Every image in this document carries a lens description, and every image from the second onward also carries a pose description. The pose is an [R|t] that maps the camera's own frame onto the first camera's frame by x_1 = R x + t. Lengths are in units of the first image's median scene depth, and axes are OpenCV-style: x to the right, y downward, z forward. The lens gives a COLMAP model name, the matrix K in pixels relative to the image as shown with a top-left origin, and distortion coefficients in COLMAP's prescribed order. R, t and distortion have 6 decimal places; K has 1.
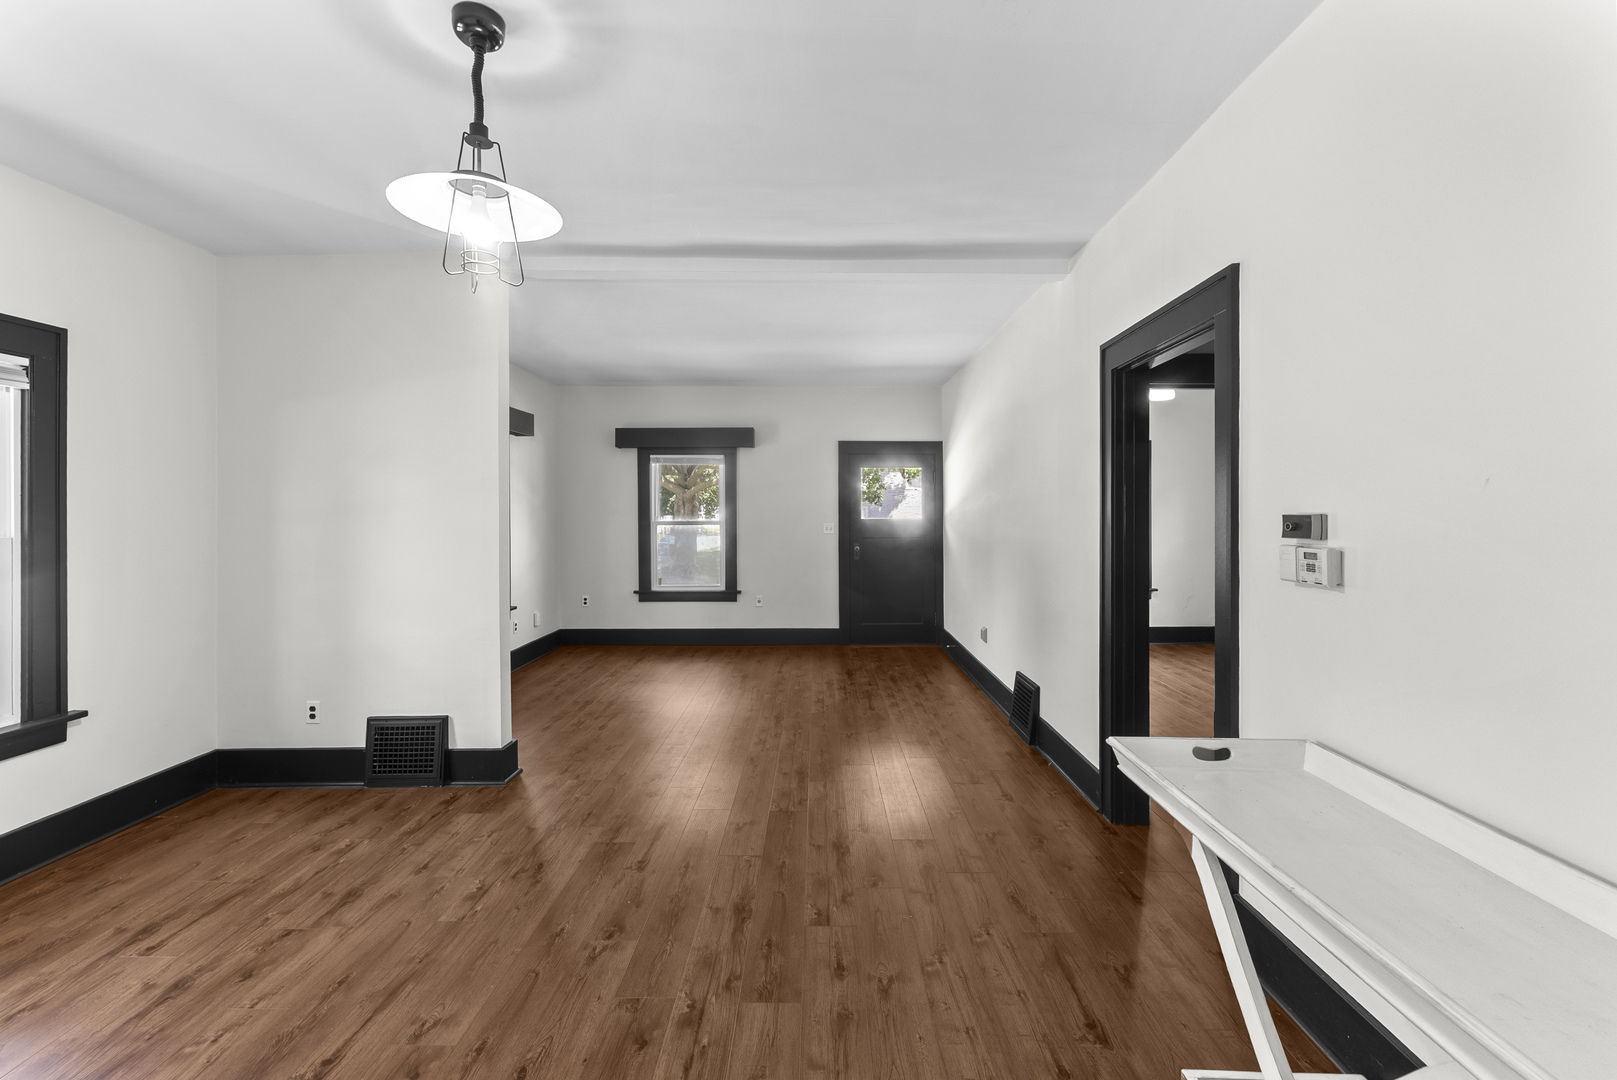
lens RADIAL K [[662.7, 0, 807.3], [0, 662.7, 521.4], [0, 0, 1]] dist [0.001327, 0.000236]
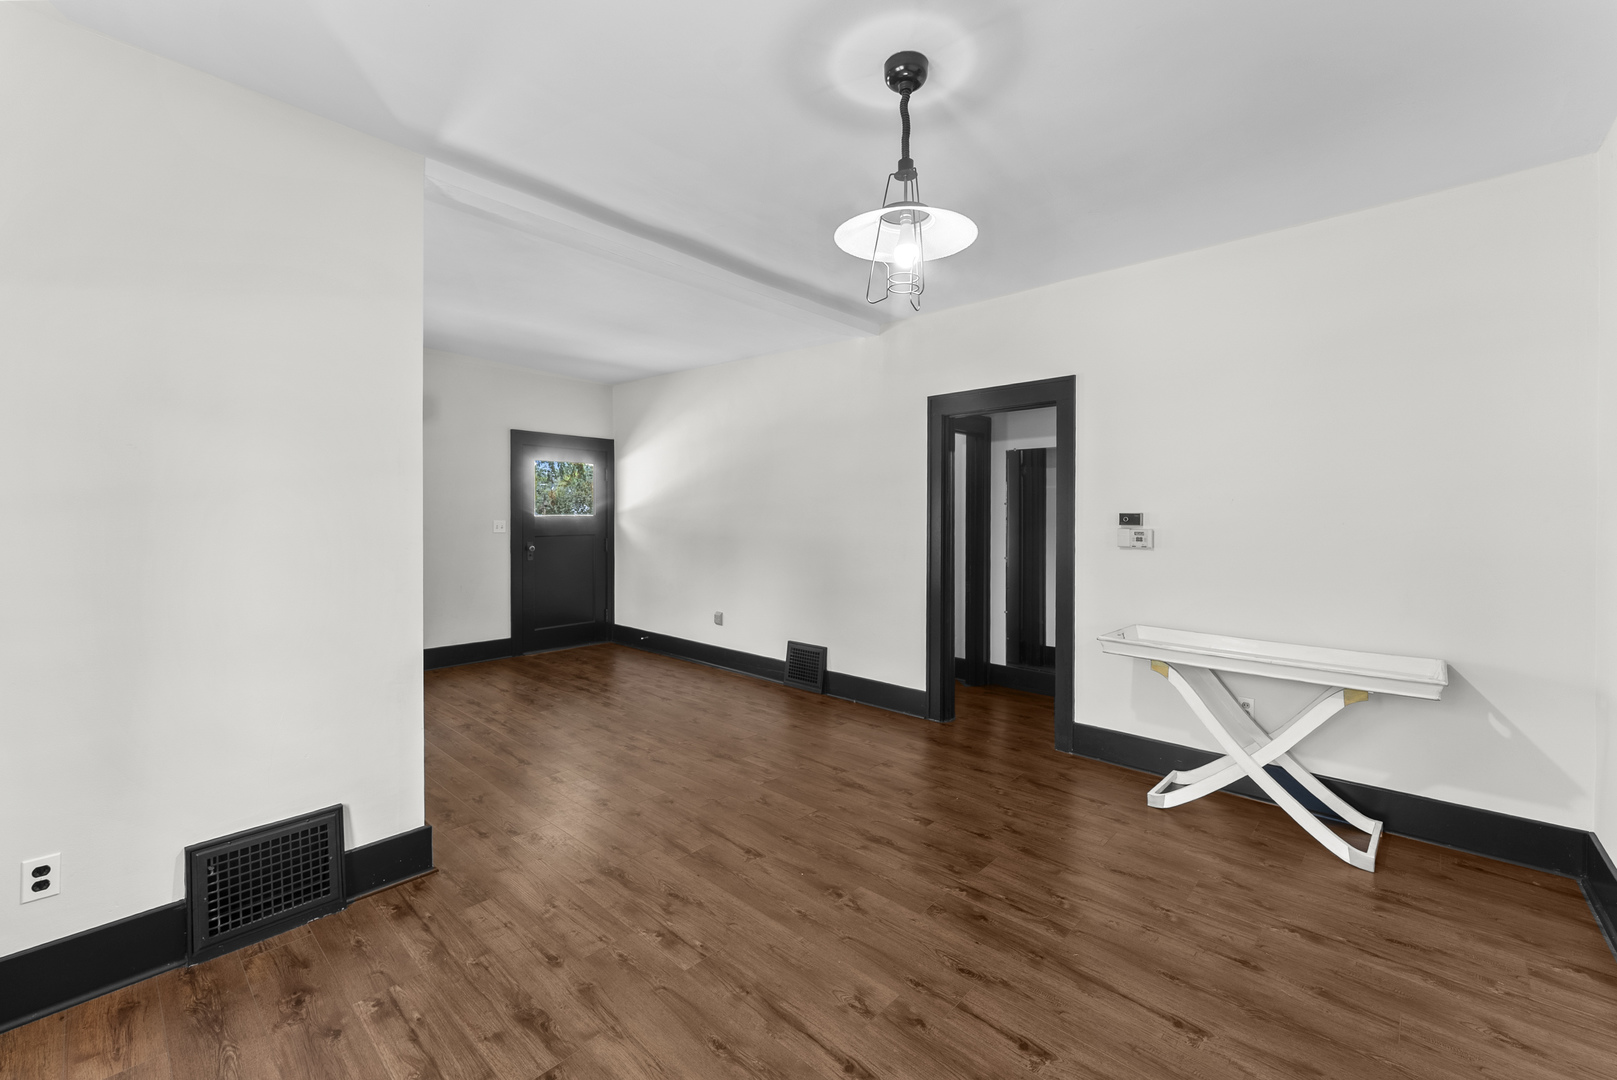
lens RADIAL K [[669.7, 0, 806.6], [0, 669.7, 516.9], [0, 0, 1]] dist [0.001302, 0.000057]
pose [[0.671109, 0.001123, 0.741358, -0.832612], [0.001857, 0.999993, -0.003196, 0.002989], [-0.741356, 0.003521, 0.671102, 0.211947]]
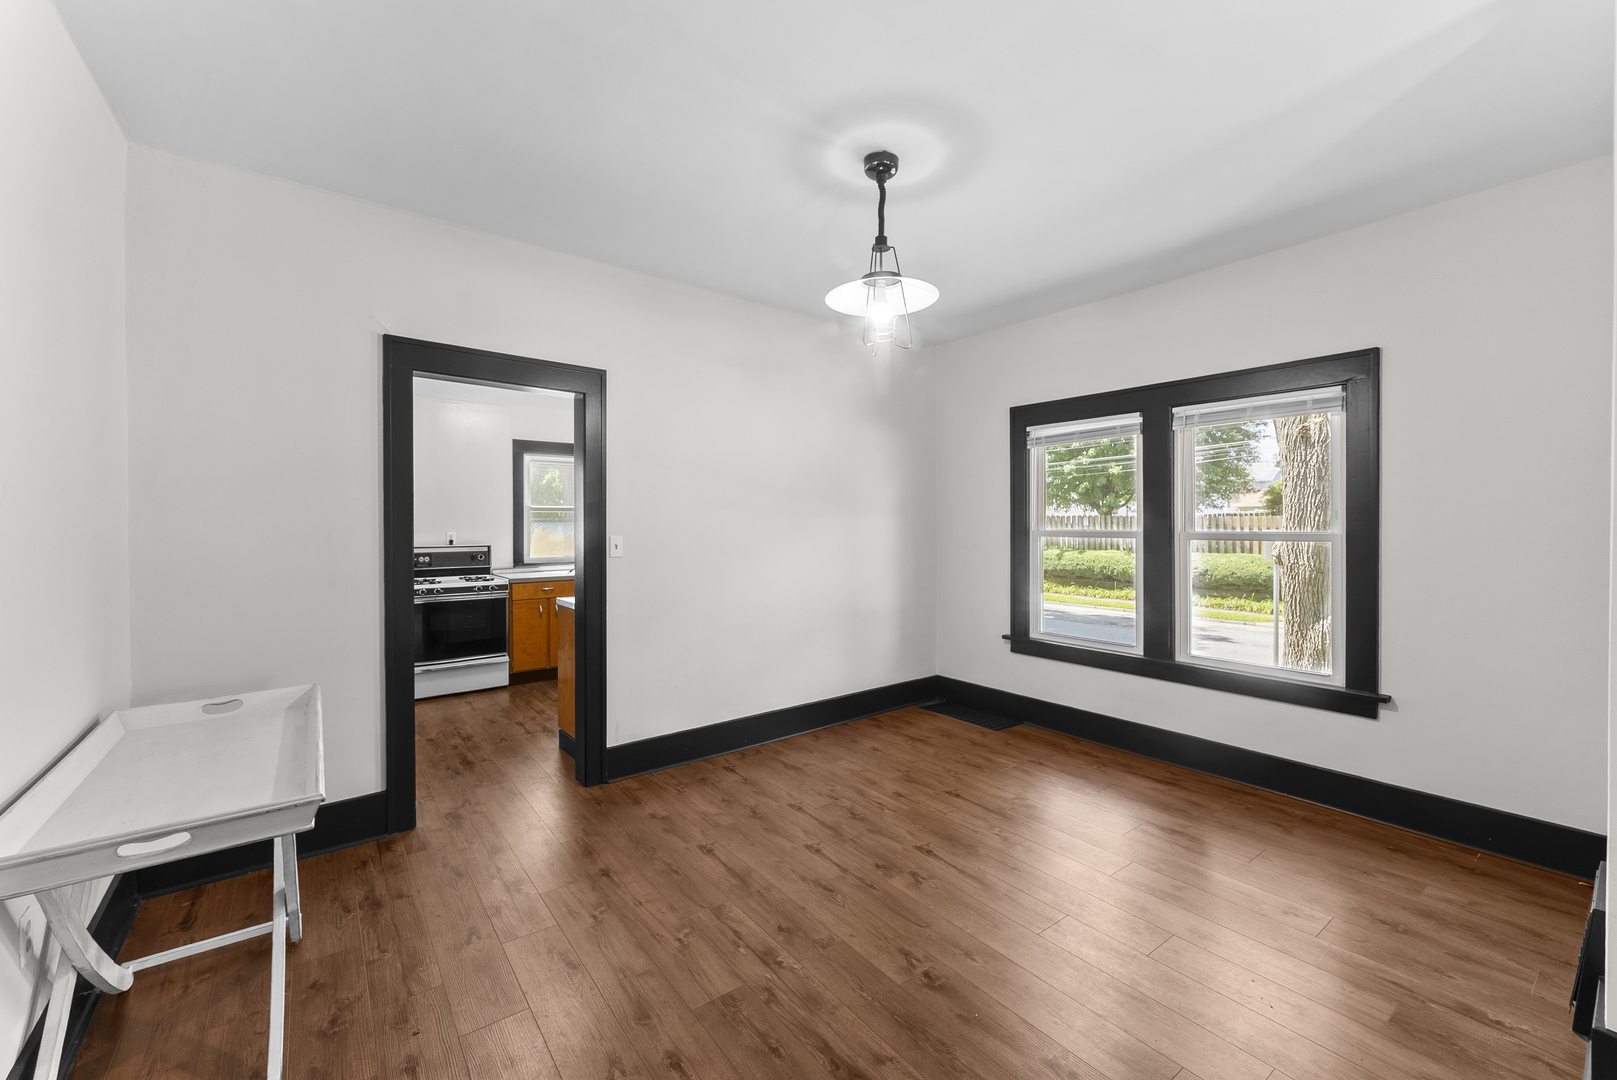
lens RADIAL K [[662.7, 0, 807.3], [0, 662.7, 521.4], [0, 0, 1]] dist [0.001327, 0.000236]
pose [[-0.790902, 0.006831, -0.611904, 0.281719], [-0.002991, 0.999883, 0.015028, -0.011983], [0.611935, 0.013716, -0.790789, 1.164148]]
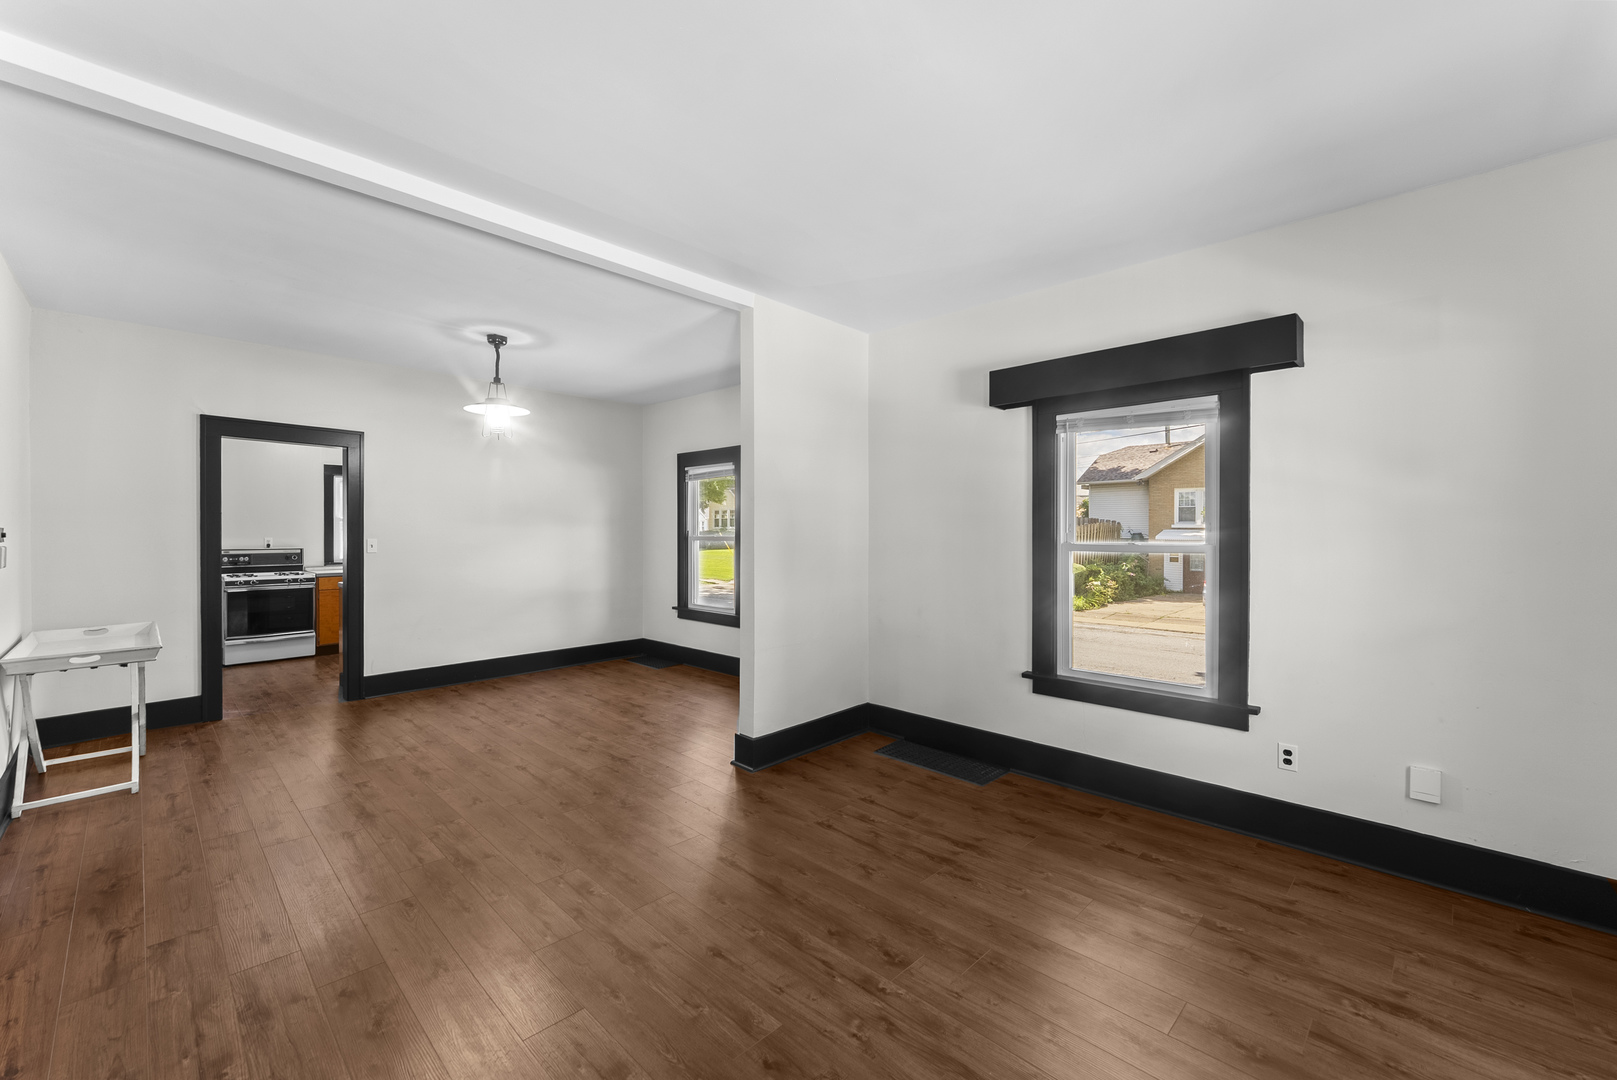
lens RADIAL K [[664.9, 0, 805.0], [0, 664.9, 529.8], [0, 0, 1]] dist [-0.002306, -0.000158]
pose [[-0.691414, 0.005159, -0.722440, 0.322602], [-0.007414, 0.999871, 0.014237, -0.027361], [0.722420, 0.015200, -0.691287, 2.128719]]
